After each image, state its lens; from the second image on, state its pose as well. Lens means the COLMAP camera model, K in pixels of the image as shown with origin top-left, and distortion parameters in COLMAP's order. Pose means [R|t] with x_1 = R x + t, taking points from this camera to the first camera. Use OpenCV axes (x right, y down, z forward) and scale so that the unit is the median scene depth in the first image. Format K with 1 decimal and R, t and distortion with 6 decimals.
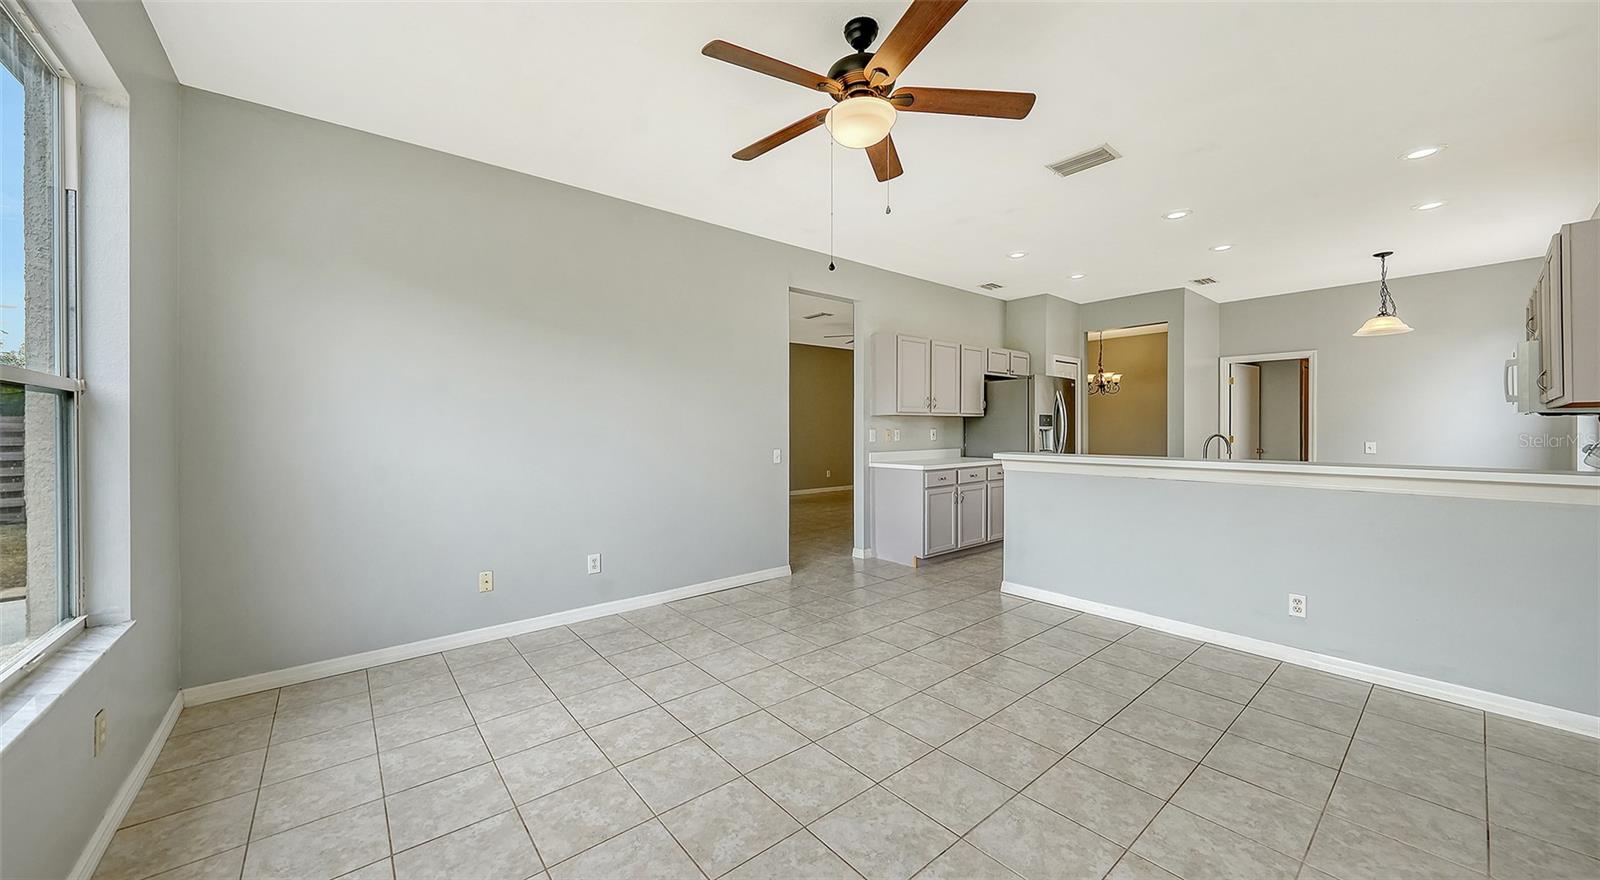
lens RADIAL K [[565.0, 0, 792.1], [0, 565.0, 428.4], [0, 0, 1]] dist [-0.001479, -0.000108]
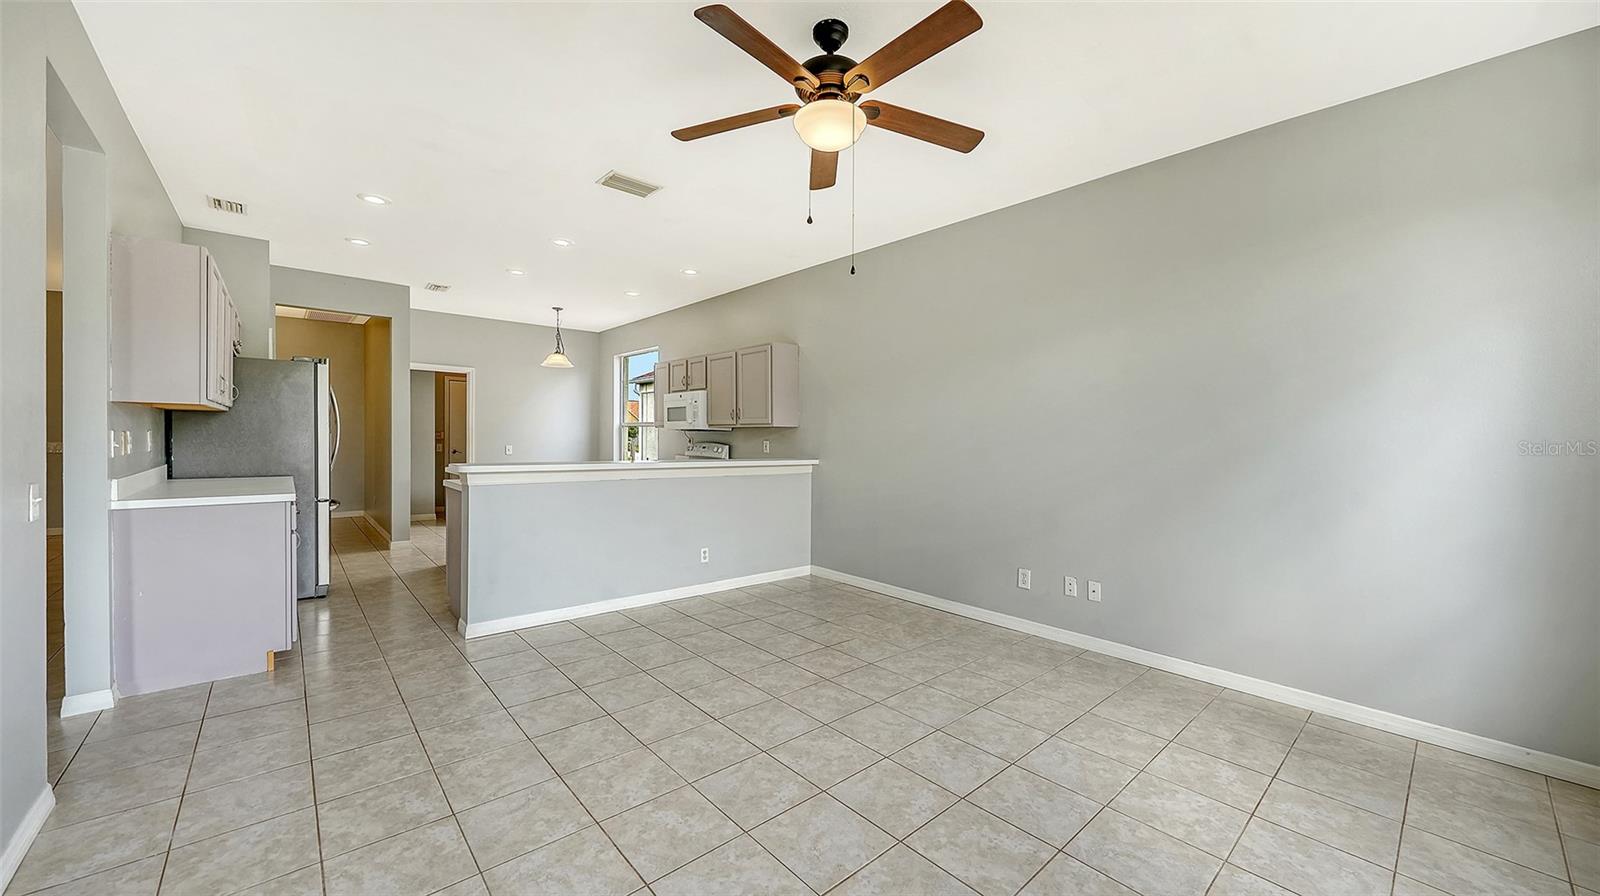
lens RADIAL K [[584.3, 0, 790.8], [0, 584.3, 430.3], [0, 0, 1]] dist [-0.005119, -0.000050]
pose [[-0.029360, 0.015026, 0.999456, -0.678797], [-0.013281, 0.999793, -0.015421, 0.003704], [-0.999481, -0.013727, -0.029154, 0.834346]]
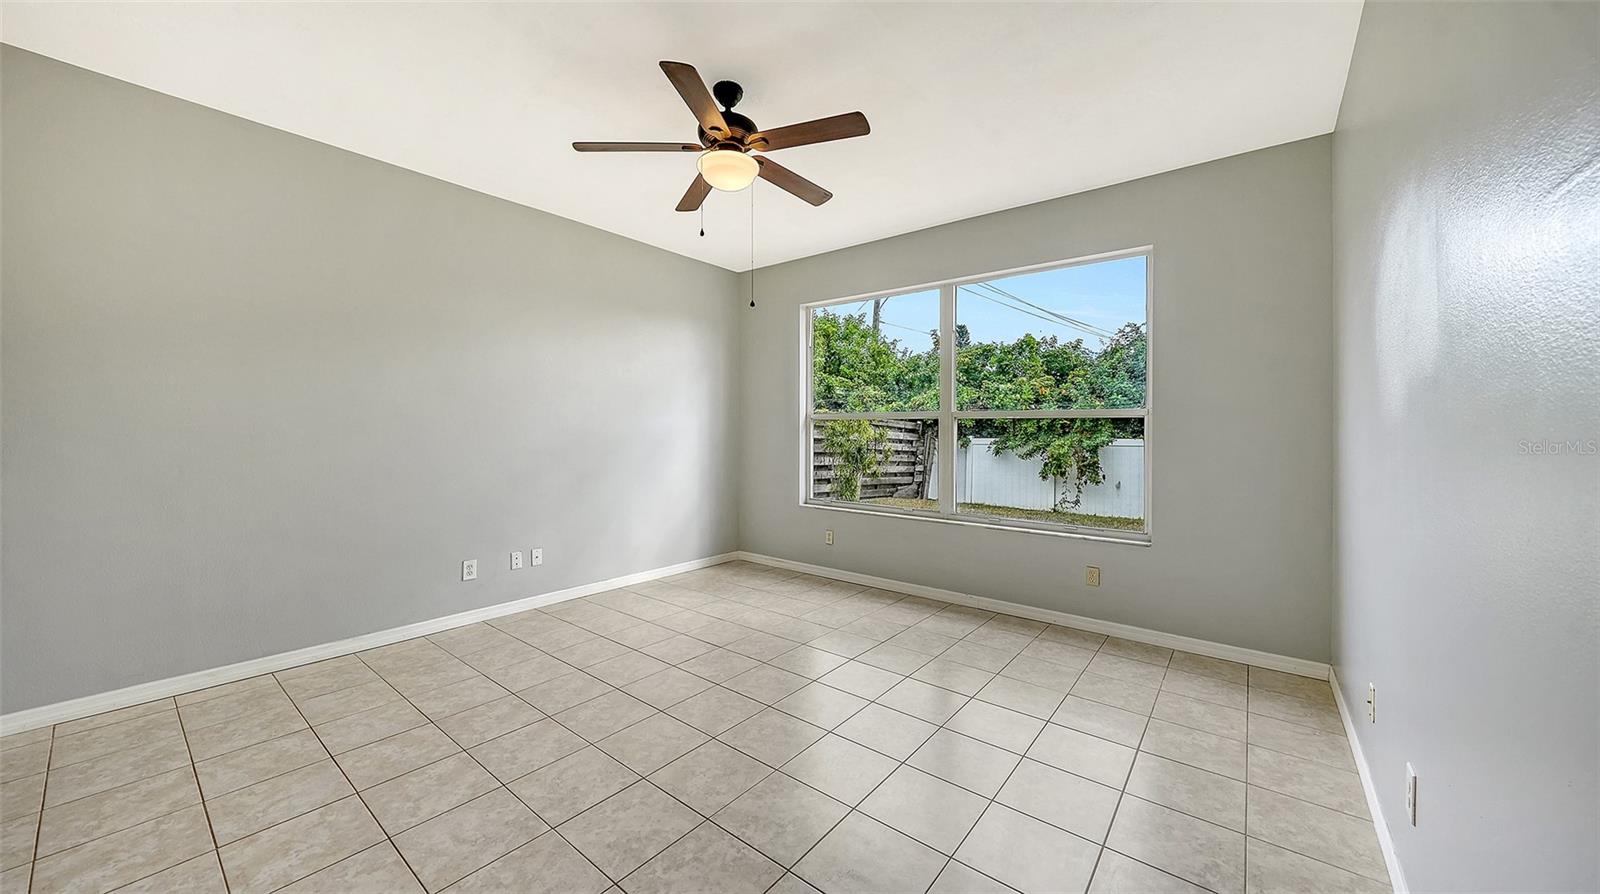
lens RADIAL K [[562.7, 0, 797.3], [0, 562.7, 435.9], [0, 0, 1]] dist [-0.000069, -0.001791]
pose [[-0.979195, -0.000371, -0.202923, 0.163279], [-0.002640, 0.999937, 0.010911, -0.001954], [0.202906, 0.011220, -0.979134, 1.625654]]
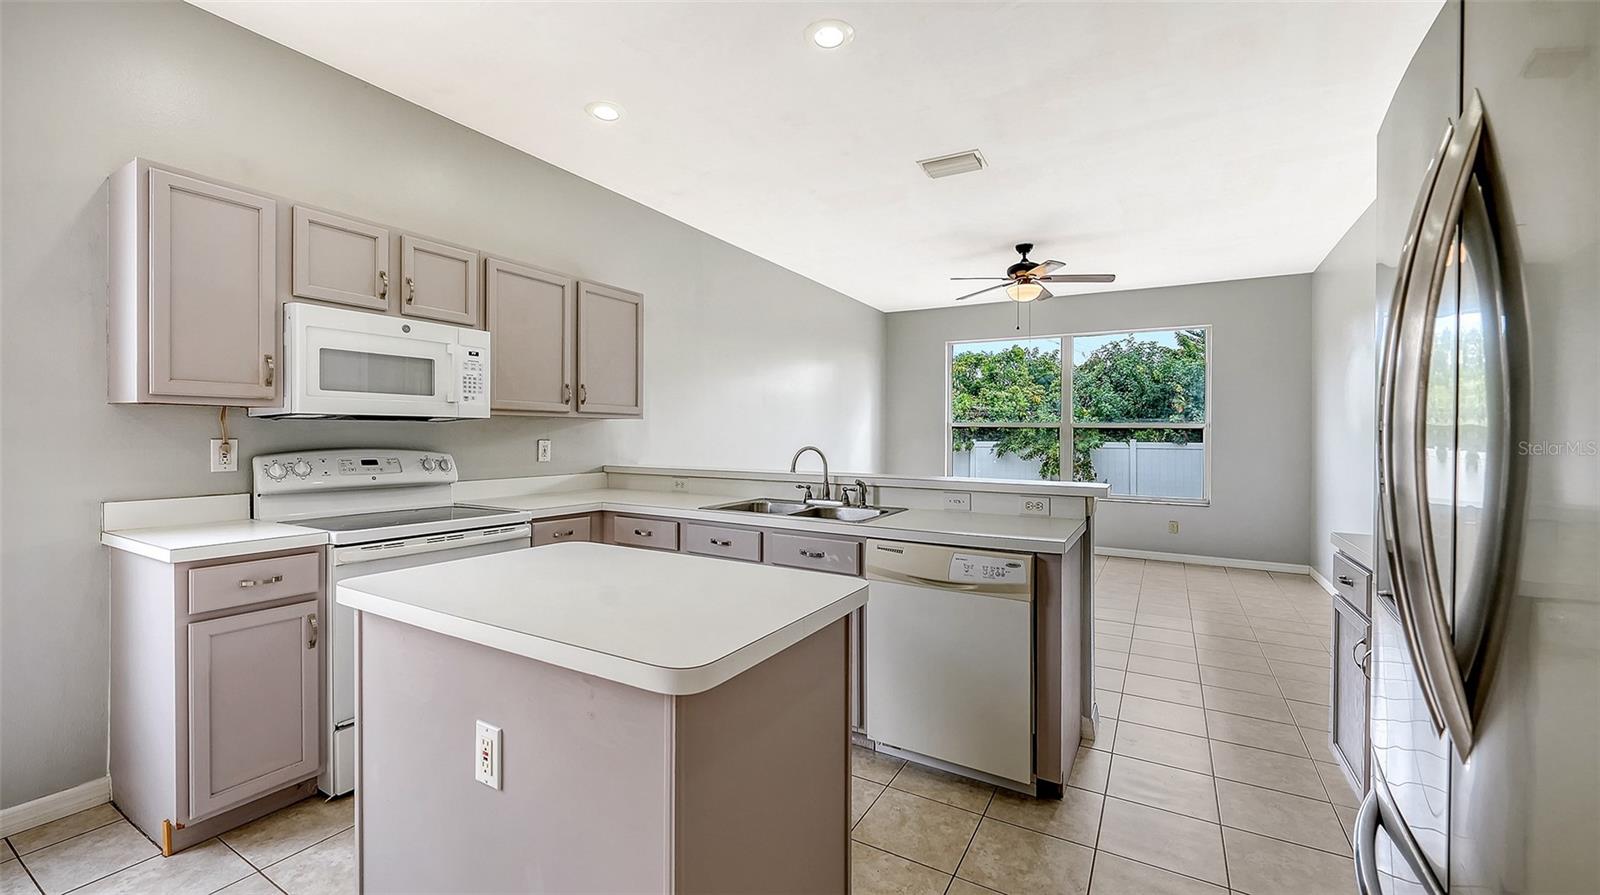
lens RADIAL K [[640.0, 0, 798.9], [0, 640.0, 438.9], [0, 0, 1]] dist [-0.000226, -0.000091]
pose [[-0.936248, -0.001589, -0.351337, 1.247372], [-0.005536, 0.999932, 0.010230, -0.008508], [0.351297, 0.011522, -0.936193, 2.168237]]
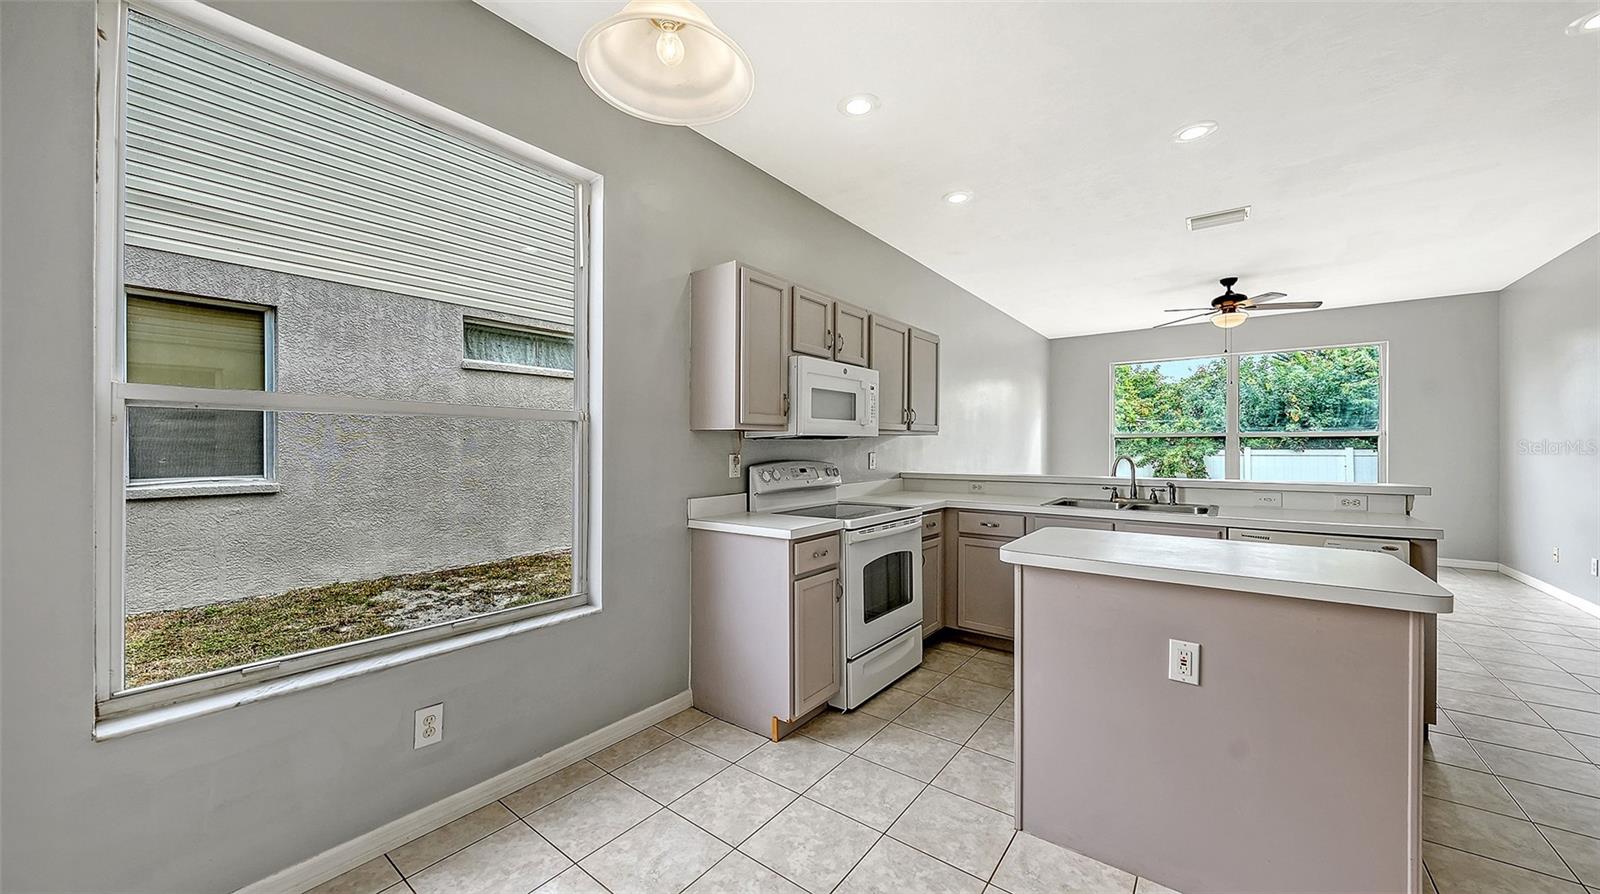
lens RADIAL K [[565.1, 0, 806.9], [0, 565.1, 447.5], [0, 0, 1]] dist [-0.000011, -0.000098]
pose [[-0.972273, 0.007681, -0.233722, 1.737812], [0.006848, 0.999967, 0.004377, -0.011146], [0.233748, 0.002655, -0.972294, 2.159108]]
